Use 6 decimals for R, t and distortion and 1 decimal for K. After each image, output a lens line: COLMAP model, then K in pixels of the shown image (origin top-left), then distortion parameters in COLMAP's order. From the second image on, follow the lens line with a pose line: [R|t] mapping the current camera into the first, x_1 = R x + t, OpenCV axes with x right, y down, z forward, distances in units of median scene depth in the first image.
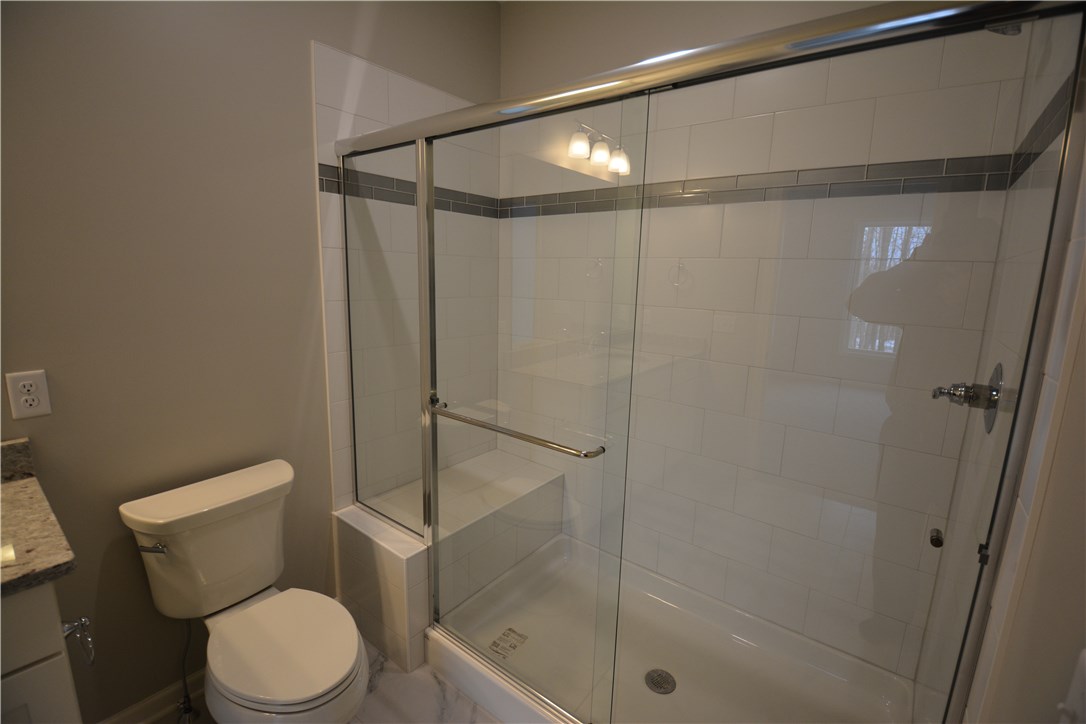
lens RADIAL K [[475.5, 0, 543.2], [0, 475.5, 358.1], [0, 0, 1]] dist [0.021363, -0.025827]
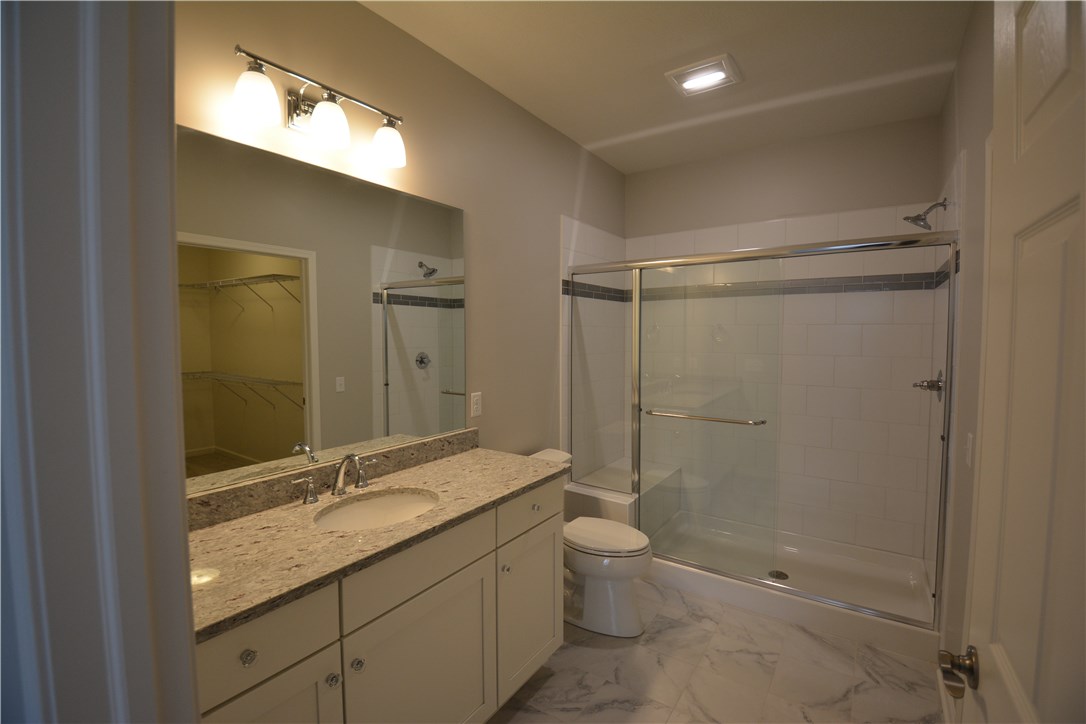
lens RADIAL K [[475.5, 0, 543.2], [0, 475.5, 358.1], [0, 0, 1]] dist [0.021363, -0.025827]
pose [[0.997685, -0.032807, 0.059574, -0.657222], [0.040081, 0.991304, -0.125336, 0.101564], [-0.054944, 0.127433, 0.990324, -0.715696]]
